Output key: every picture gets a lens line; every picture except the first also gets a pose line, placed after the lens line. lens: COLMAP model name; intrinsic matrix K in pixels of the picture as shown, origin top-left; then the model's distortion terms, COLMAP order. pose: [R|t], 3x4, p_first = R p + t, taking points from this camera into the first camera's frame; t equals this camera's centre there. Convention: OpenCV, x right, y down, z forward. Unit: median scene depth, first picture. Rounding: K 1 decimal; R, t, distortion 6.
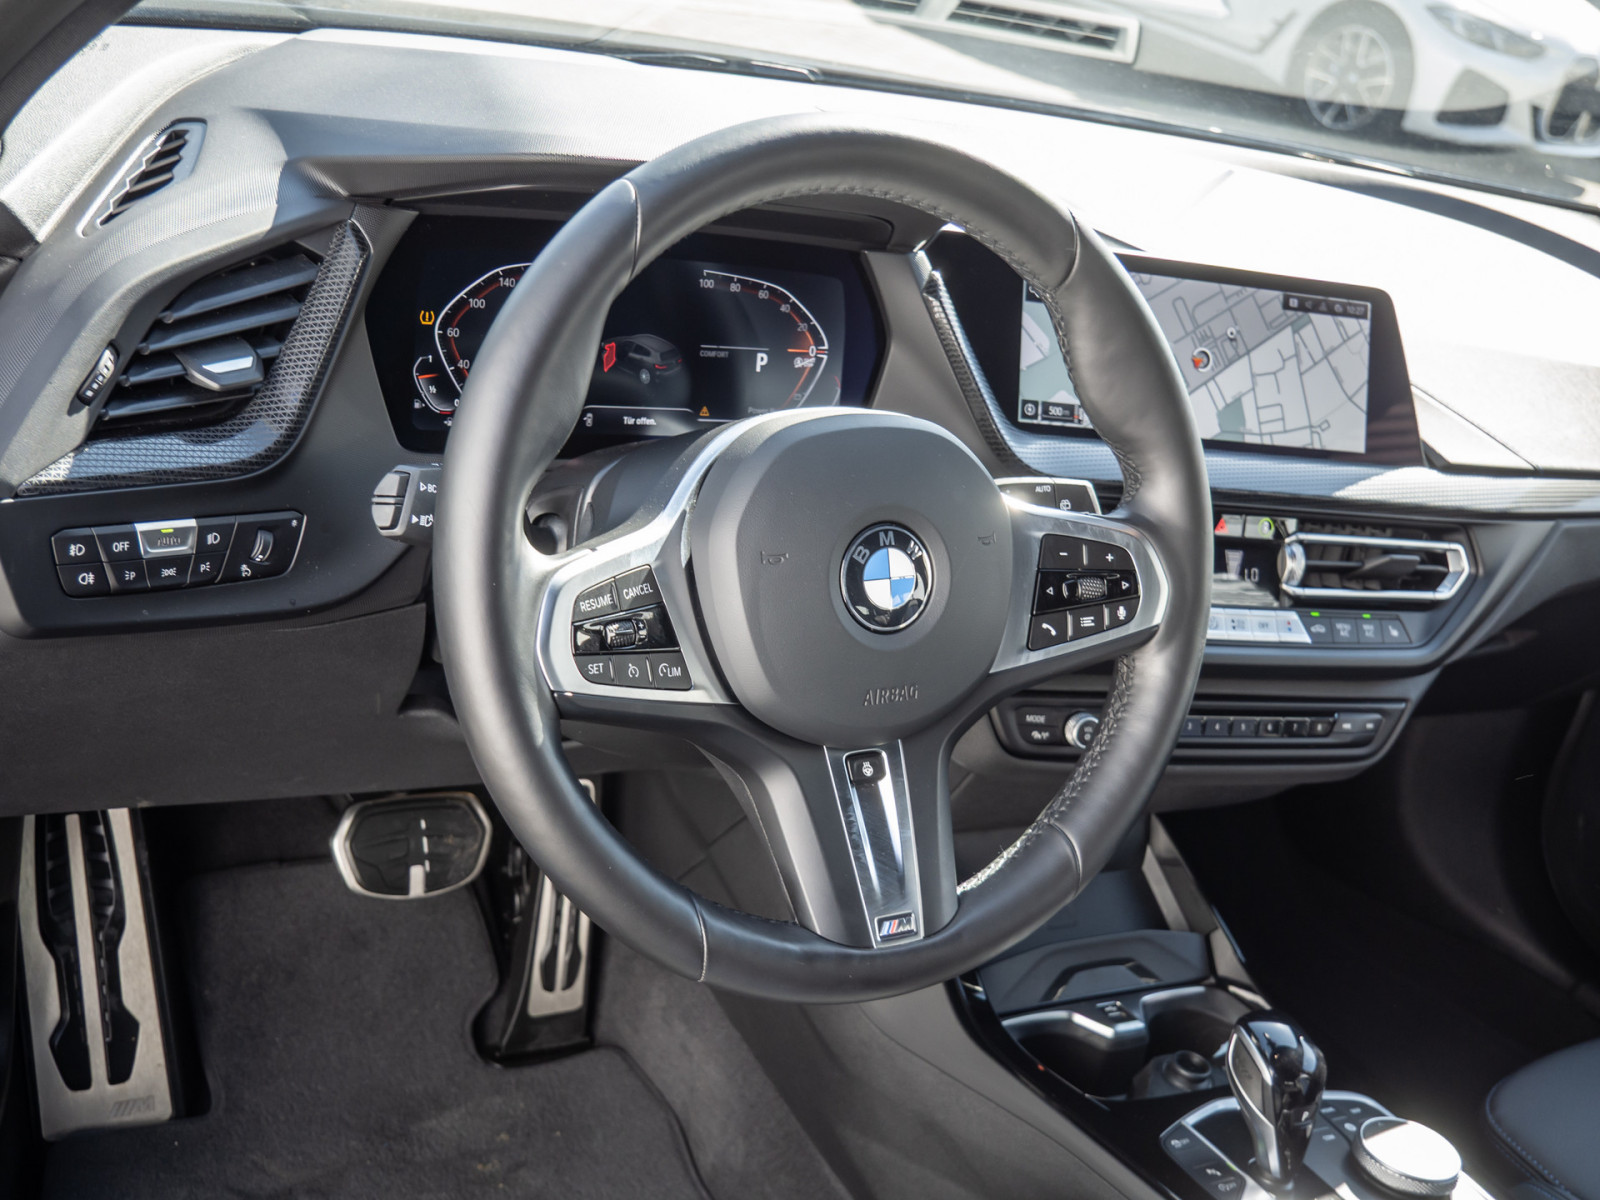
lens RADIAL K [[1838.1, 0, 809.4], [0, 1838.1, 607.2], [0, 0, 1]] dist [0.014487, 0.000000]
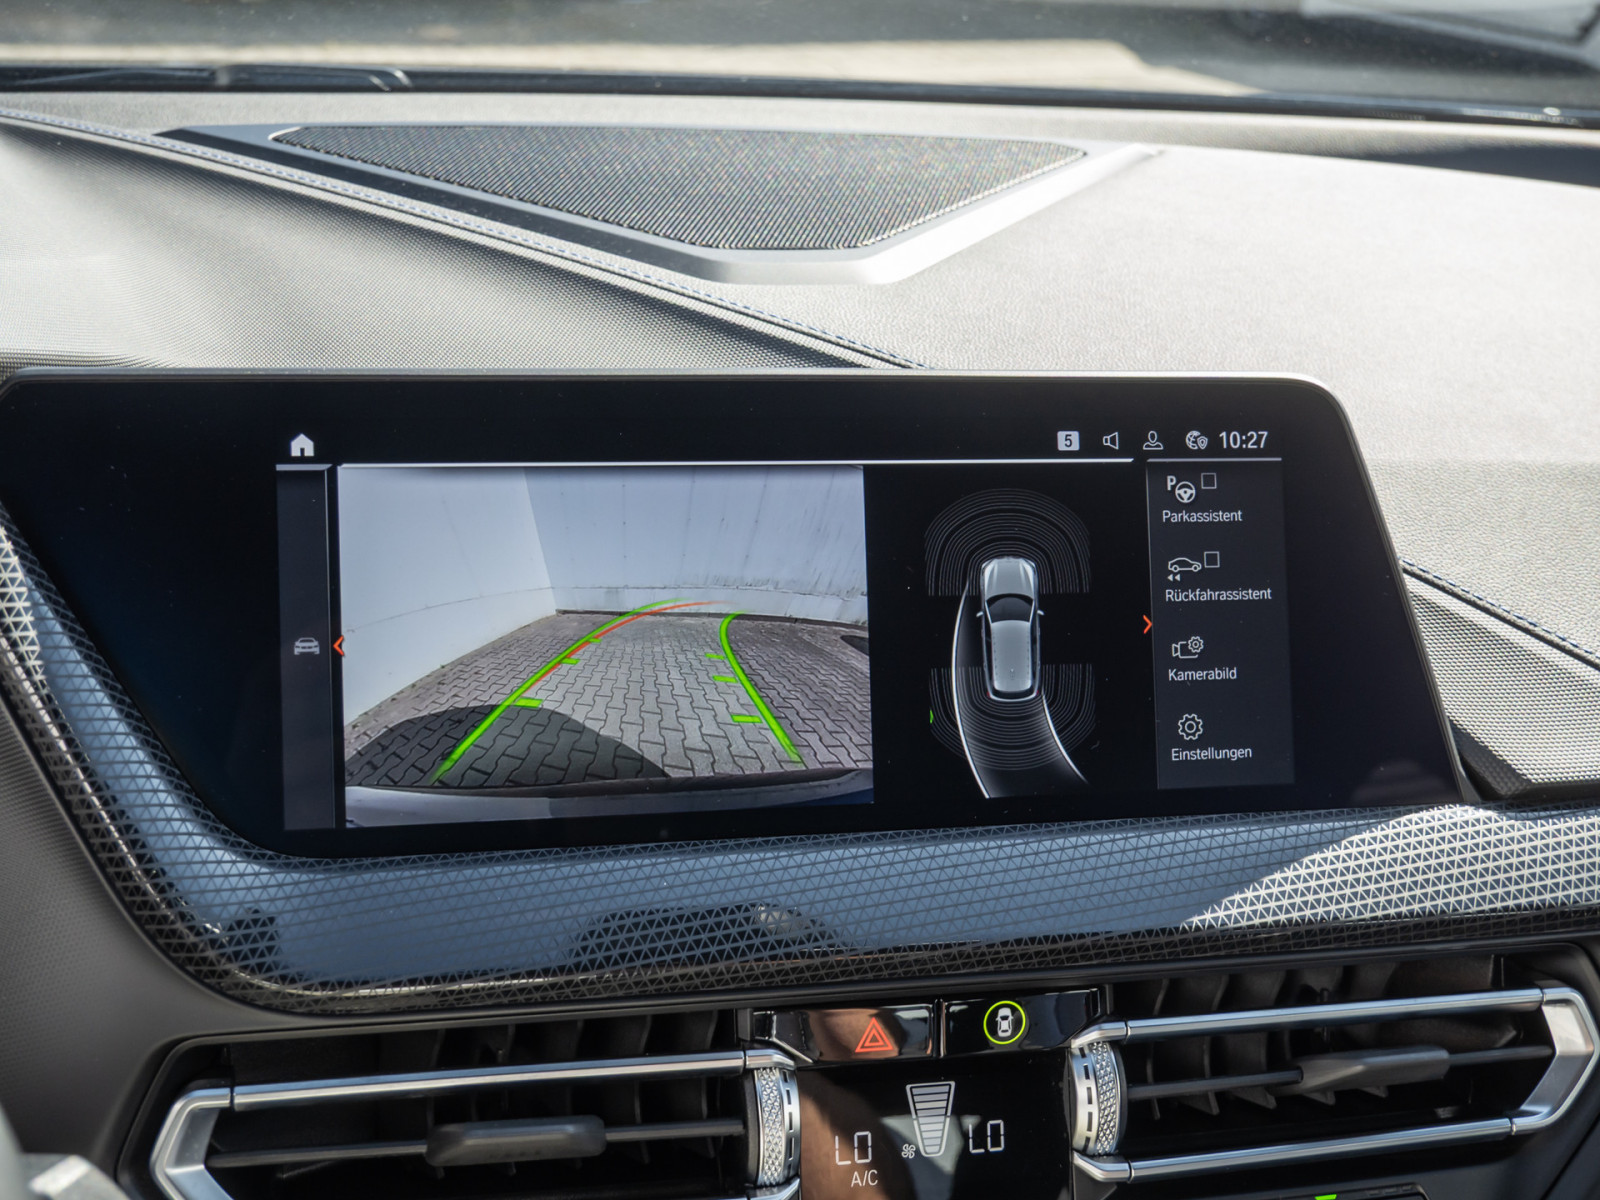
lens RADIAL K [[1838.1, 0, 804.5], [0, 1838.1, 604.5], [0, 0, 1]] dist [0.014487, 0.000000]
pose [[0.978577, -0.076664, -0.191075, 0.285572], [0.068901, 0.996518, -0.046953, -0.116121], [0.194010, 0.032782, 0.980452, 0.597062]]
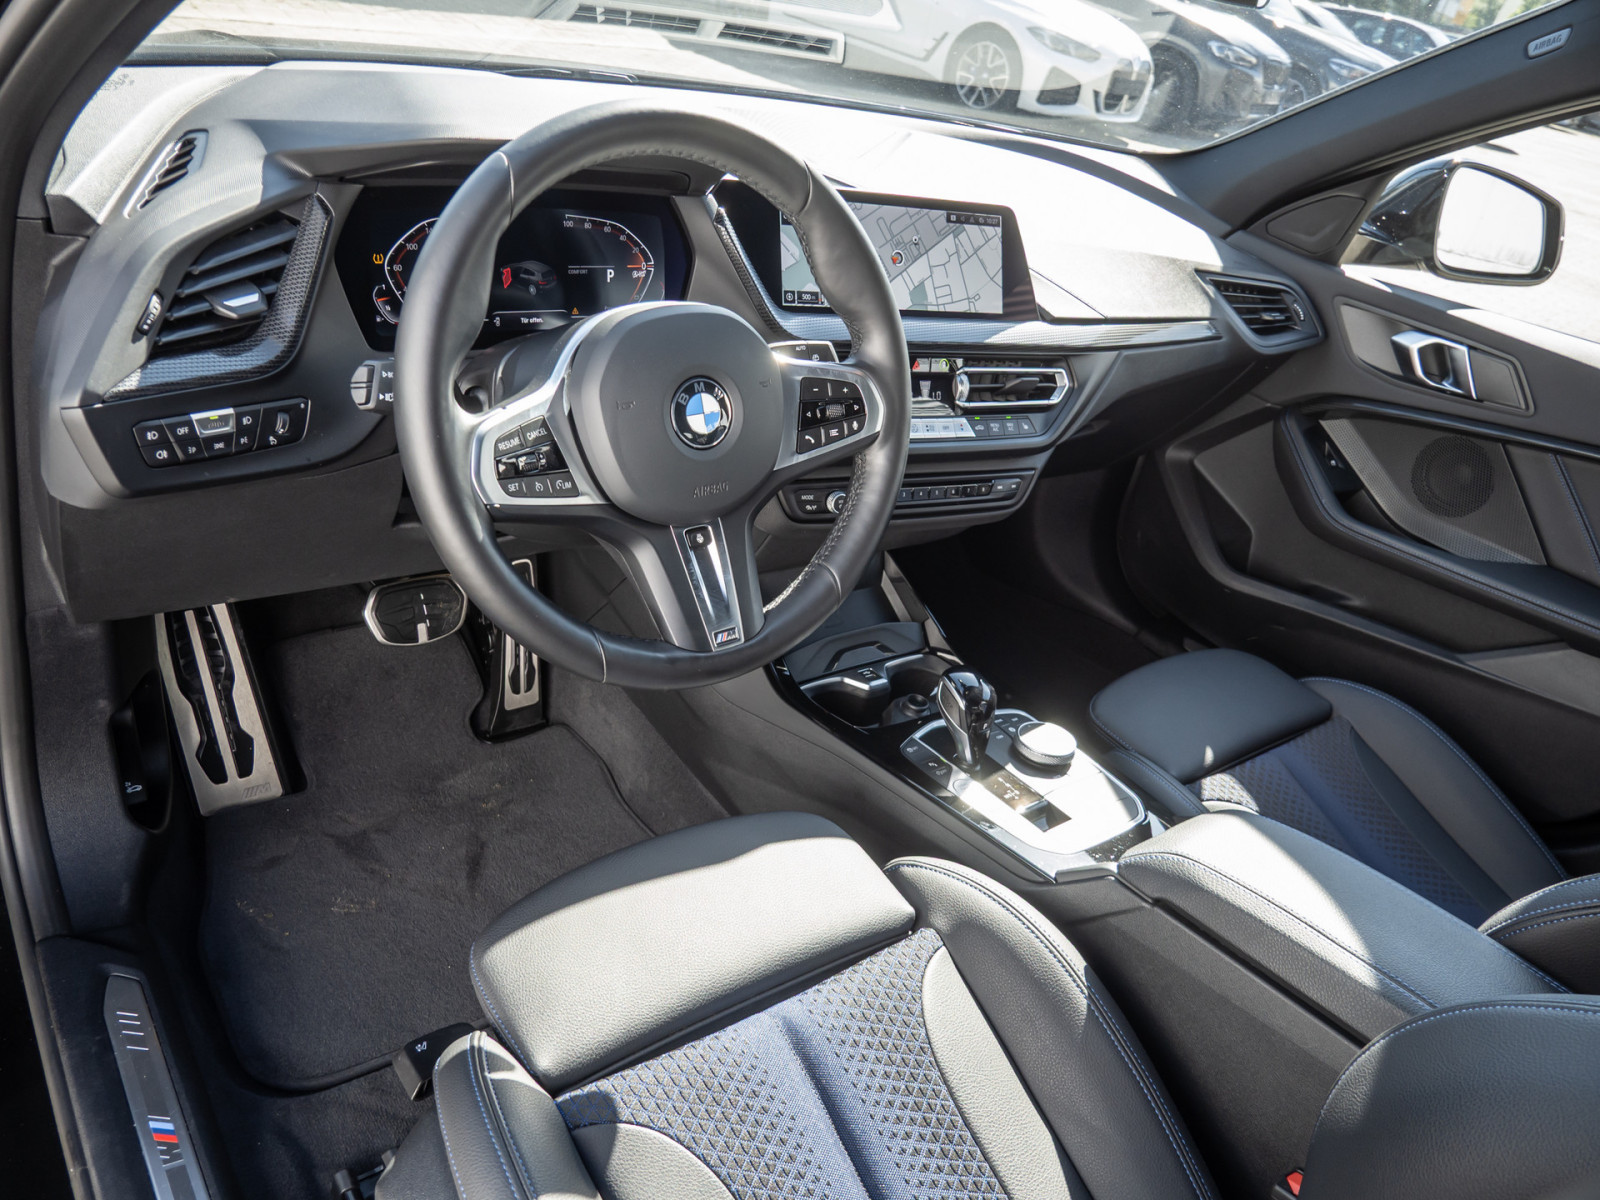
lens RADIAL K [[1150.1, 0, 804.2], [0, 1150.1, 602.0], [0, 0, 1]] dist [-0.054264, 0.012175]
pose [[0.990567, -0.087014, 0.105860, 0.007892], [0.070643, 0.986217, 0.149618, 0.001409], [-0.117420, -0.140728, 0.983061, 0.020407]]
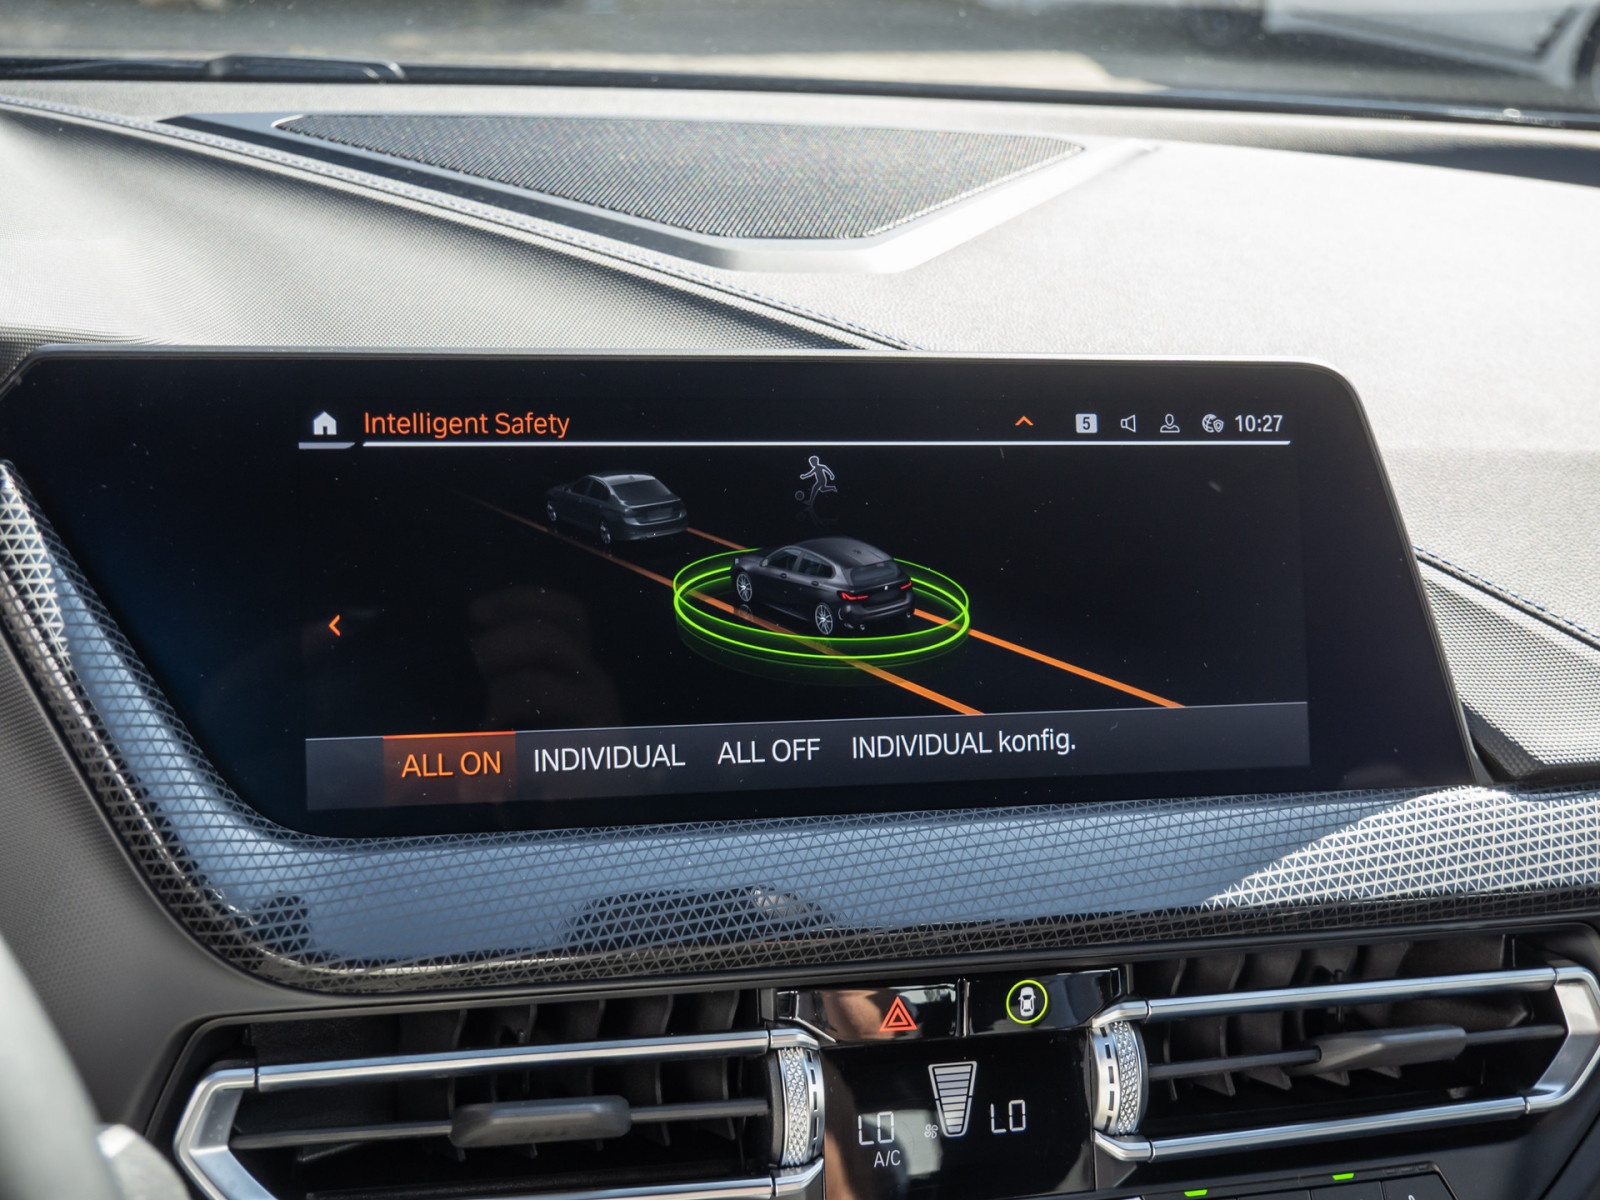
lens RADIAL K [[1838.1, 0, 805.7], [0, 1838.1, 604.3], [0, 0, 1]] dist [0.014487, 0.000000]
pose [[0.982190, -0.077843, -0.171006, 0.272941], [0.069962, 0.996212, -0.051651, -0.110398], [0.174379, 0.038767, 0.983915, 0.594766]]
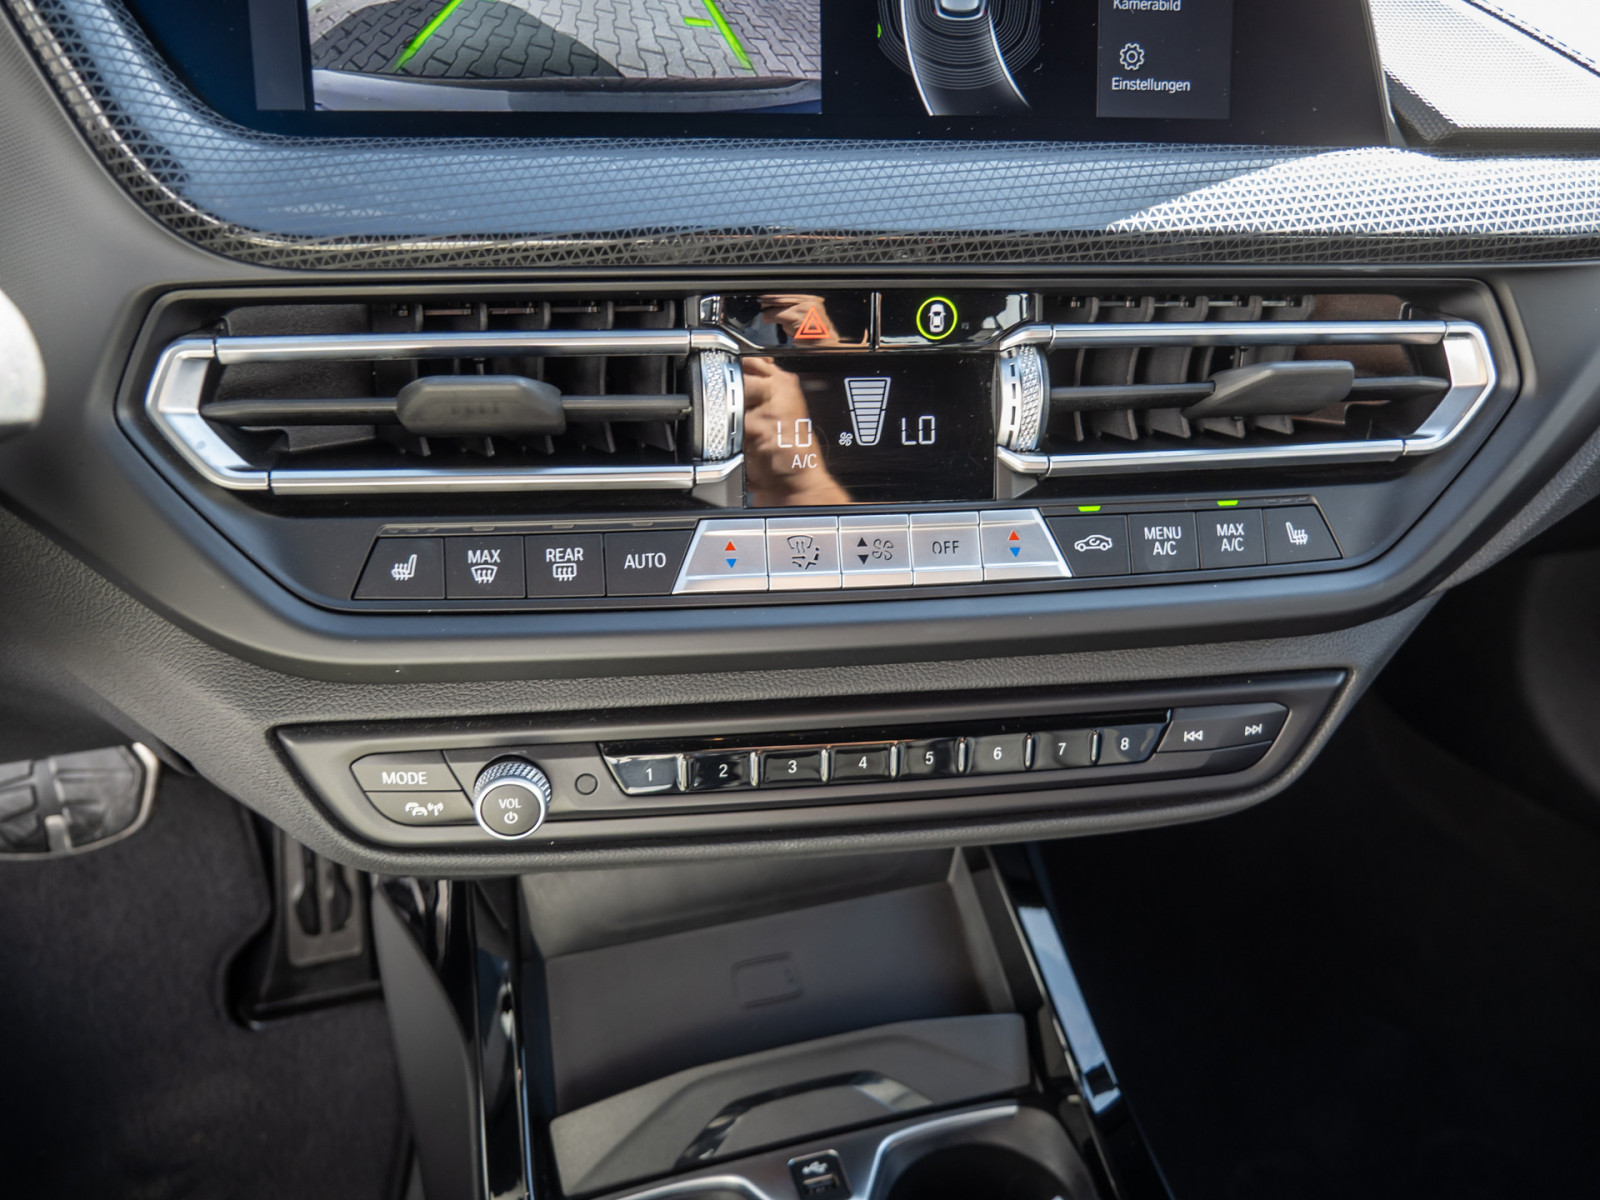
lens RADIAL K [[1351.6, 0, 801.0], [0, 1351.6, 607.3], [0, 0, 1]] dist [-0.036401, 0.028742]
pose [[0.966614, -0.008906, -0.256082, 0.293862], [0.053871, 0.984123, 0.169117, -0.031733], [0.250510, -0.177266, 0.951747, 0.680048]]
